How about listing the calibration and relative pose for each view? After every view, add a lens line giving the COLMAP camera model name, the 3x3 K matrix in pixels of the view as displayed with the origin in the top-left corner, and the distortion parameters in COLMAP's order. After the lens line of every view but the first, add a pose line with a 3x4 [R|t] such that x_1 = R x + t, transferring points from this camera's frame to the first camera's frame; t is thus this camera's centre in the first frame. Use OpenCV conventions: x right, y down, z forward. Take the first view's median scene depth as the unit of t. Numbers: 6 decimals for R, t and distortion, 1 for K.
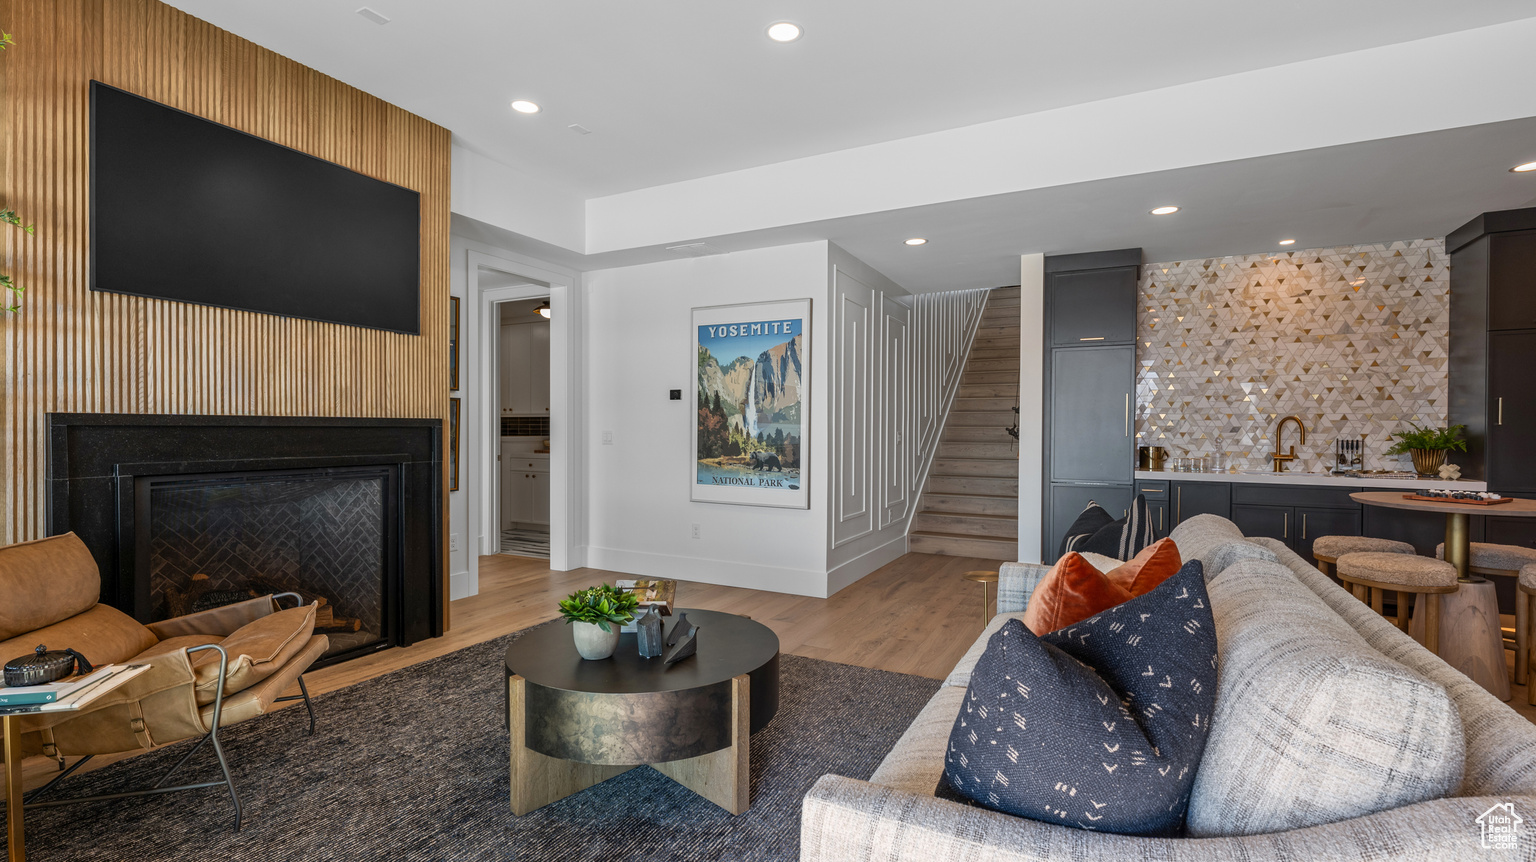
lens RADIAL K [[693.7, 0, 761.3], [0, 693.7, 433.0], [0, 0, 1]] dist [0.003219, -0.001509]
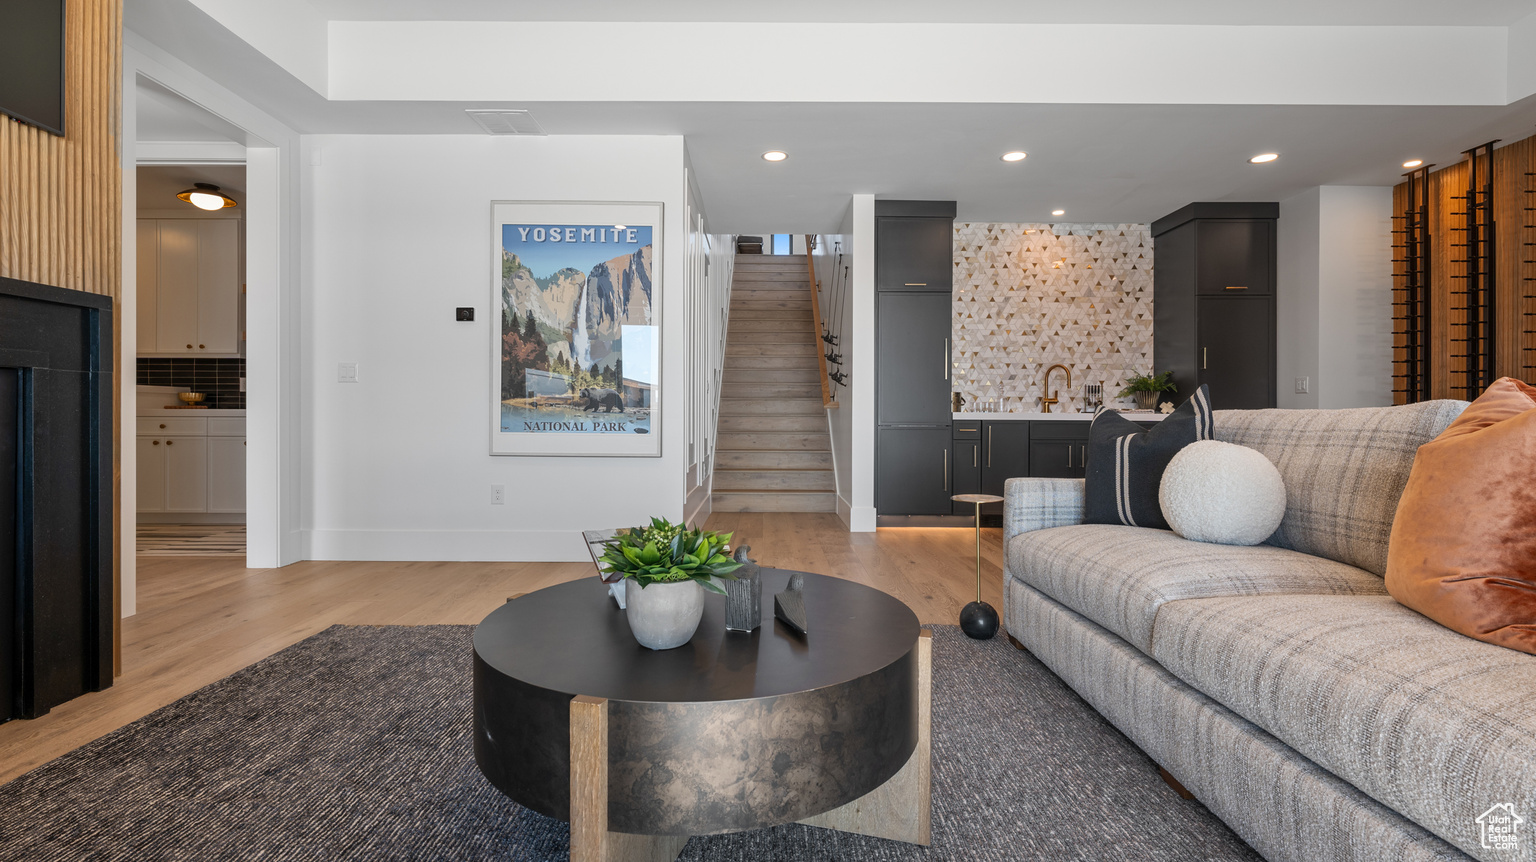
lens RADIAL K [[693.7, 0, 774.8], [0, 693.7, 410.1], [0, 0, 1]] dist [0.003219, -0.001509]
pose [[0.884168, 0.001180, 0.467169, -0.191779], [0.002548, 0.999970, -0.007349, 0.058554], [-0.467163, 0.007688, 0.884138, 0.197089]]
